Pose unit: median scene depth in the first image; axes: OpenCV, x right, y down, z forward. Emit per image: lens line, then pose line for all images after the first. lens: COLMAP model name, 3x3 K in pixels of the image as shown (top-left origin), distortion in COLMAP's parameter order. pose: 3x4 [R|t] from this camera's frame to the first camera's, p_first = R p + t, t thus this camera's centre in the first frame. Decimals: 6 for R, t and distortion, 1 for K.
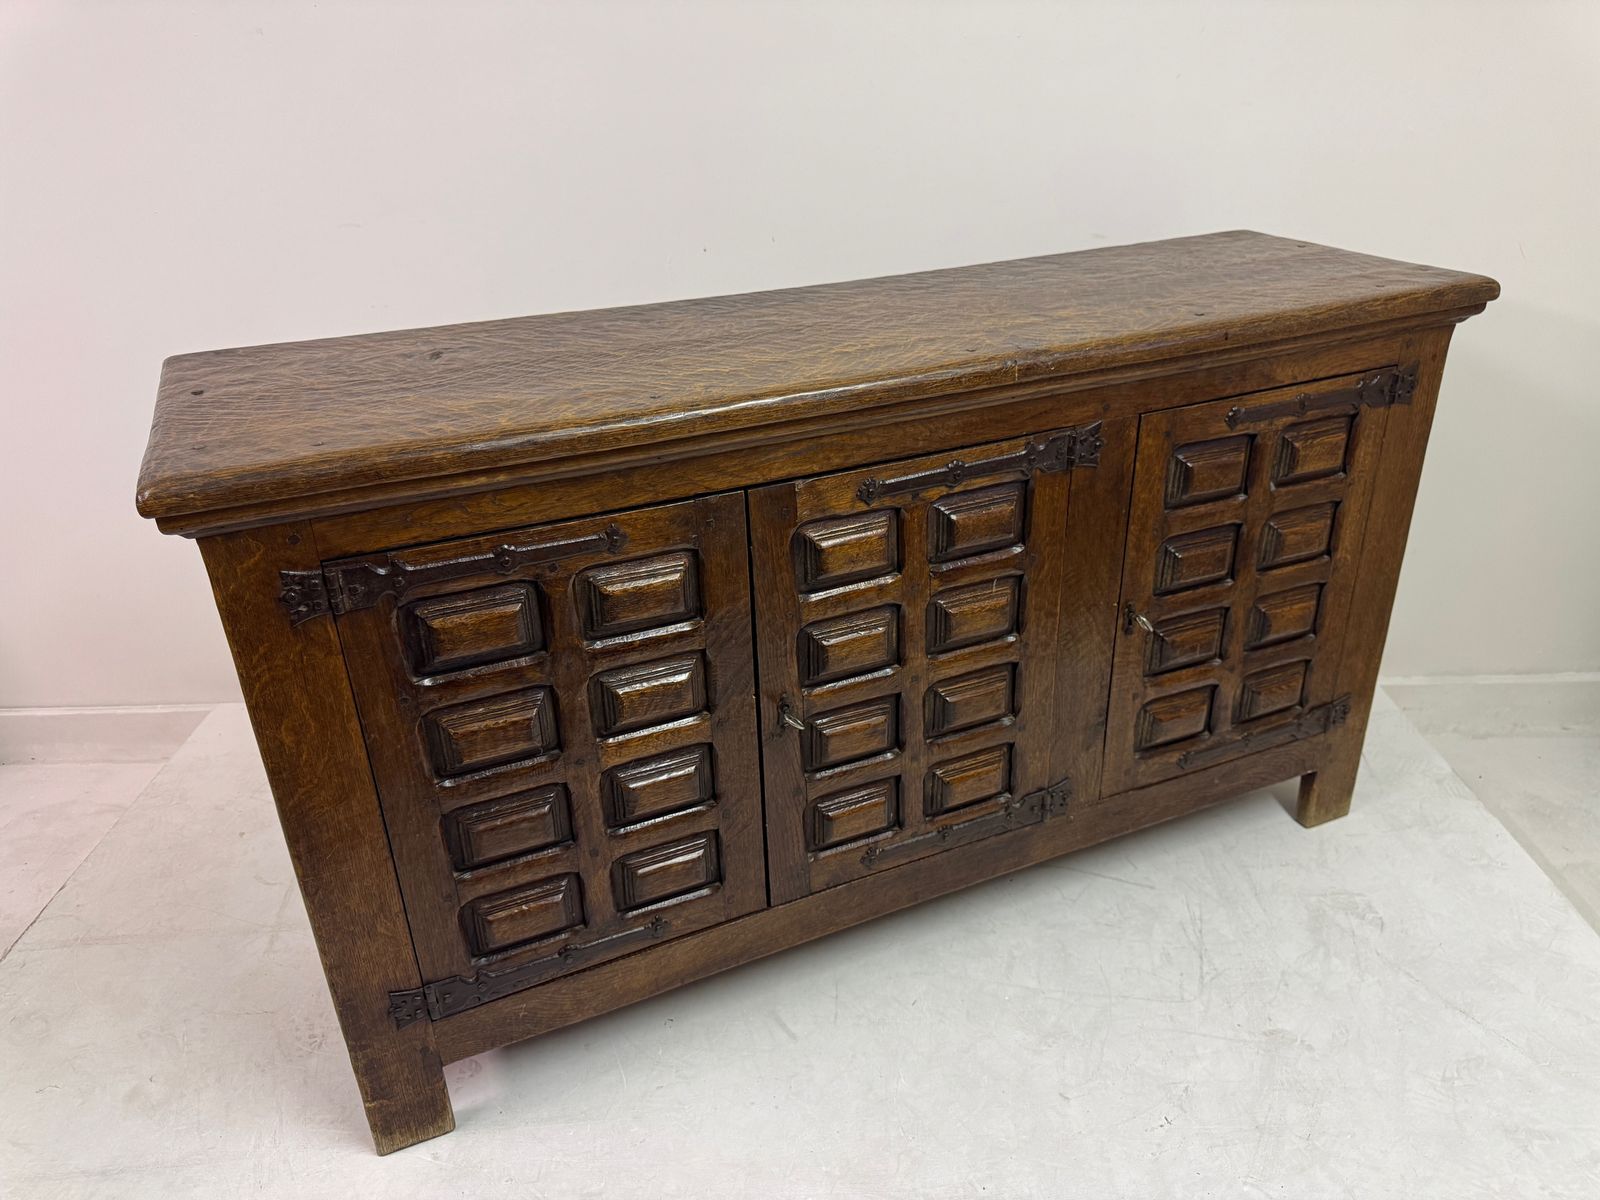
lens RADIAL K [[1116.8, 0, 792.7], [0, 1116.8, 597.6], [0, 0, 1]] dist [0.156759, -0.319435]
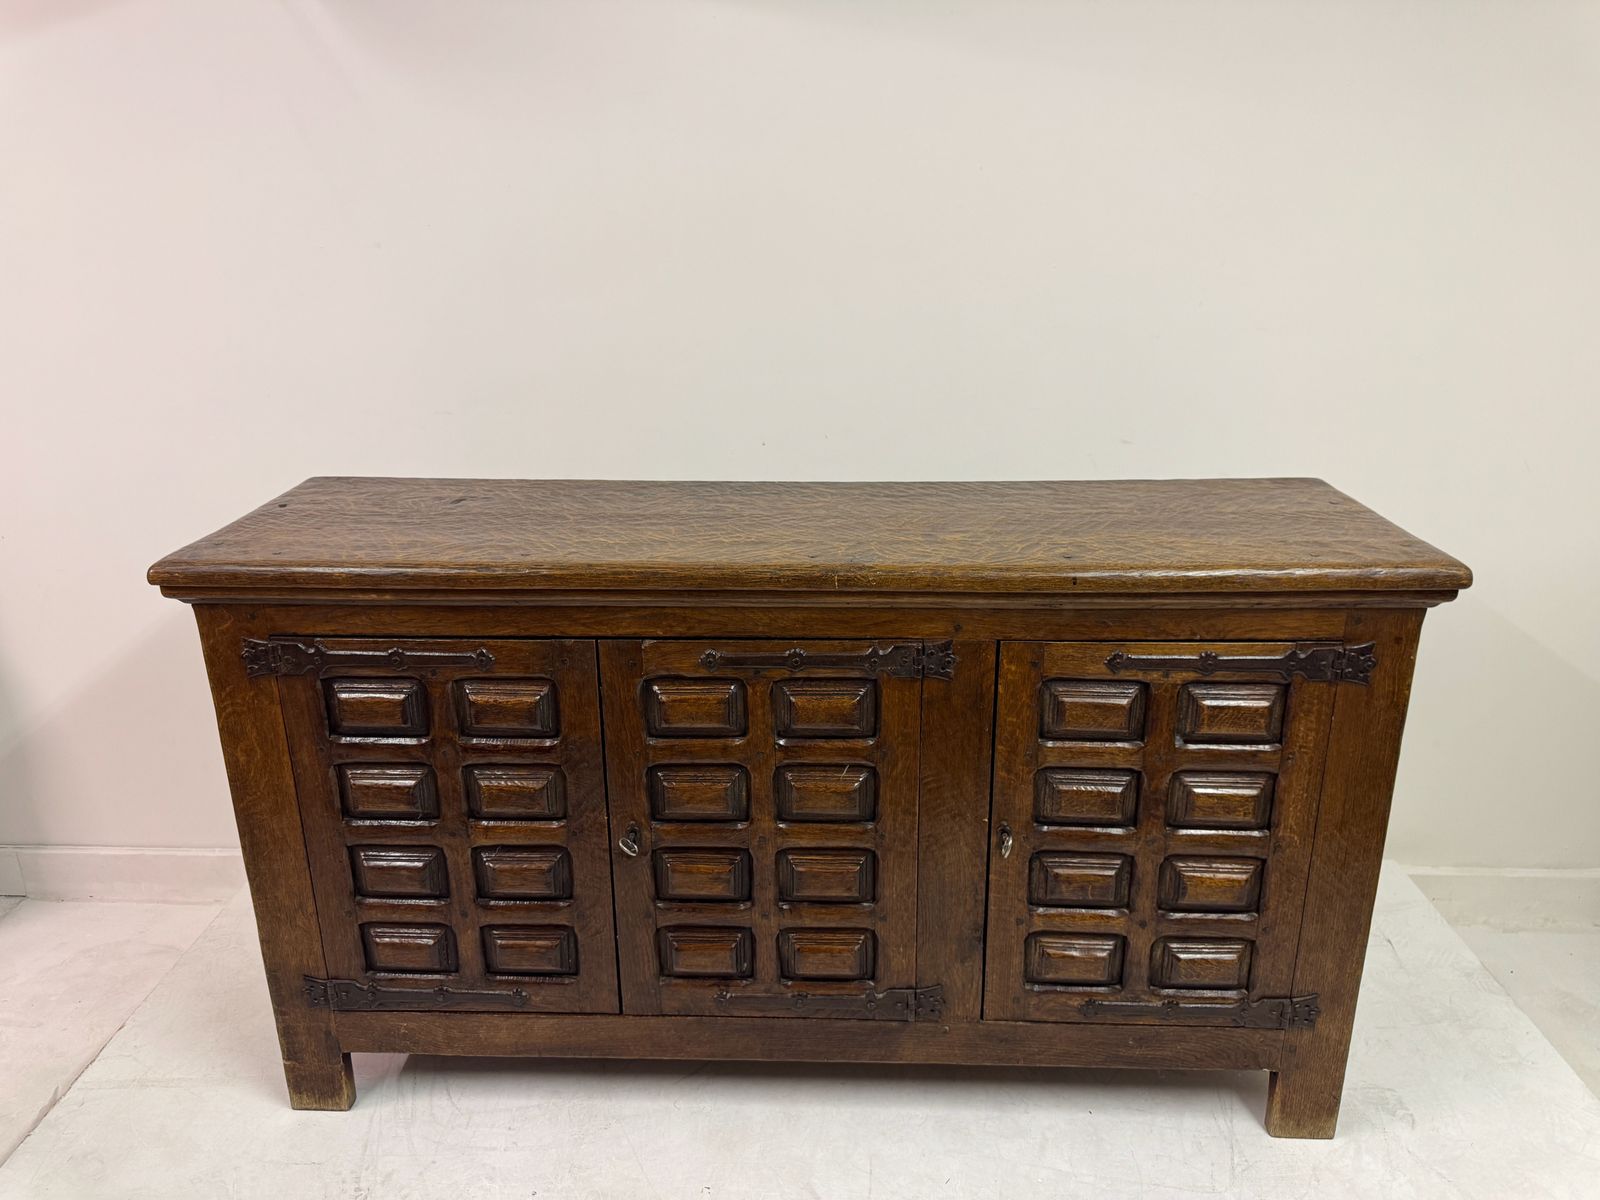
lens RADIAL K [[1116.8, 0, 792.7], [0, 1116.8, 597.6], [0, 0, 1]] dist [0.156759, -0.319435]
pose [[0.899093, 0.161226, -0.406986, 0.554478], [-0.211473, 0.973994, -0.081332, -0.075826], [0.383290, 0.159191, 0.909806, -0.024609]]
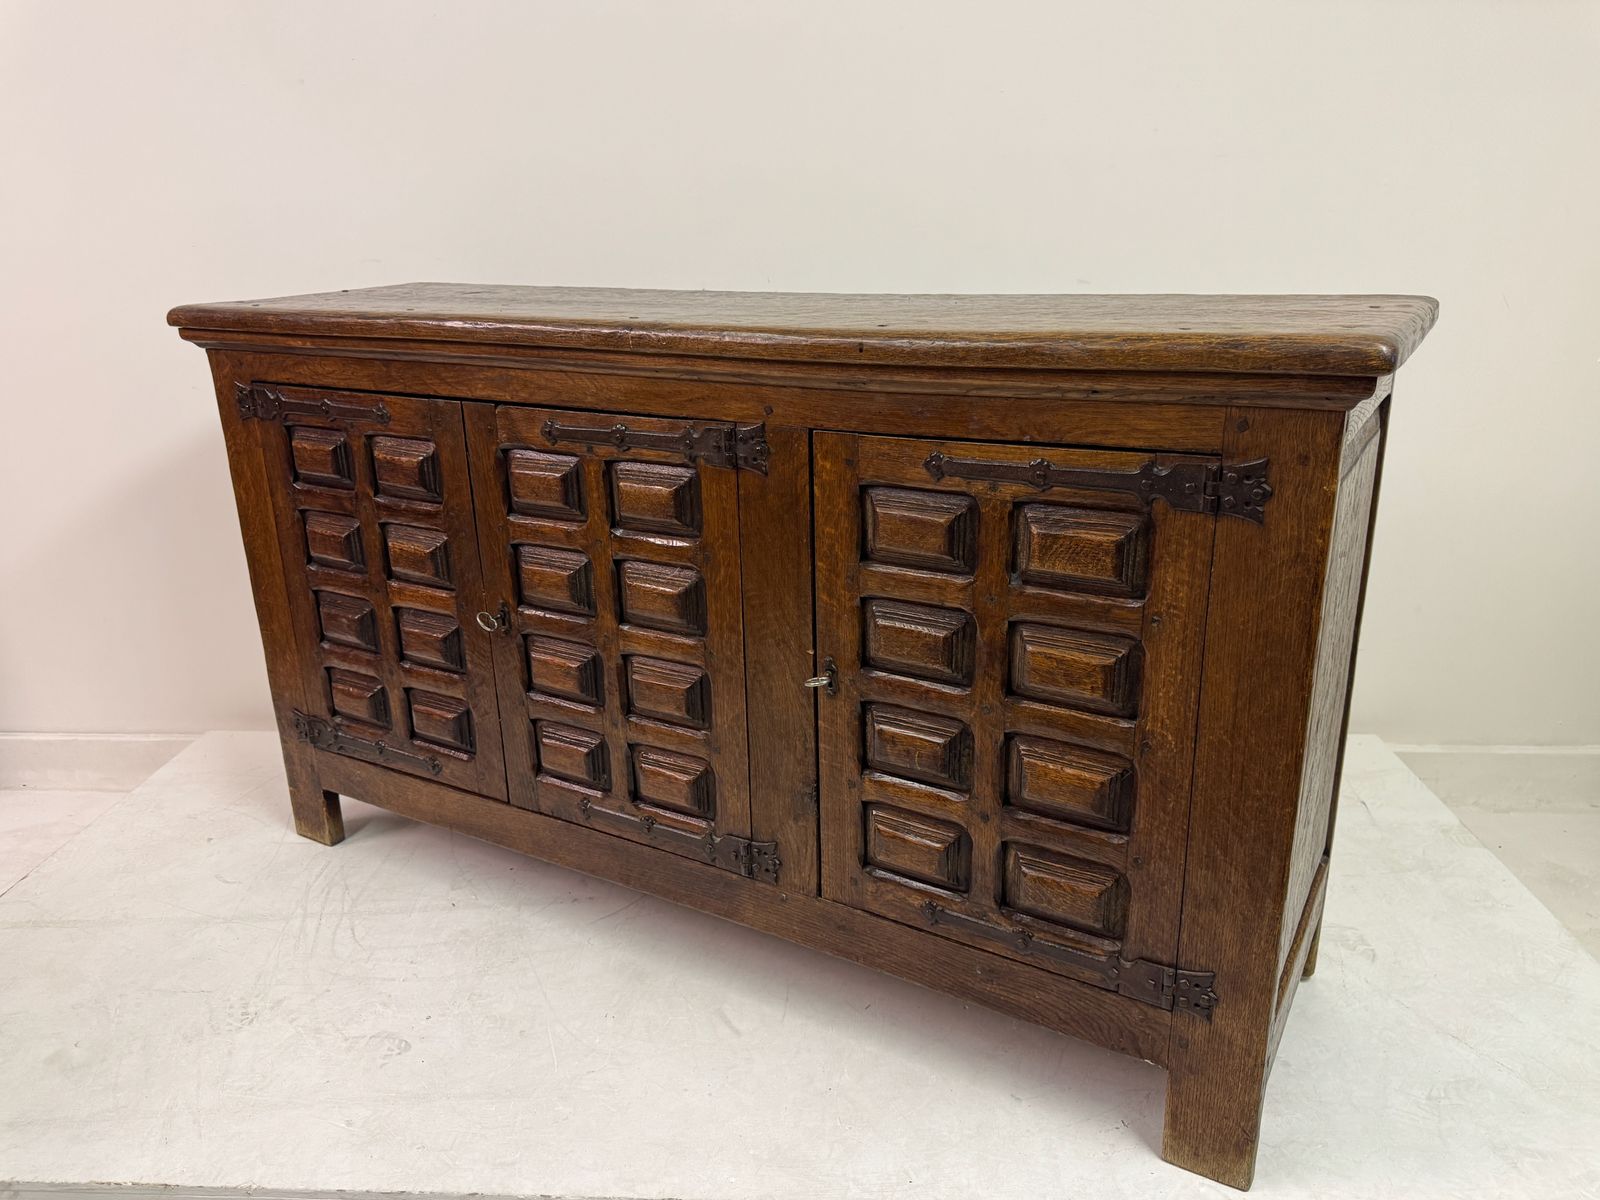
lens RADIAL K [[1139.4, 0, 800.0], [0, 1139.4, 600.0], [0, 0, 1]] dist [0.164162, -0.349028]
pose [[0.584759, 0.270928, -0.764627, 1.024446], [-0.356713, 0.932438, 0.057586, -0.086263], [0.728569, 0.239078, 0.641895, 0.455908]]
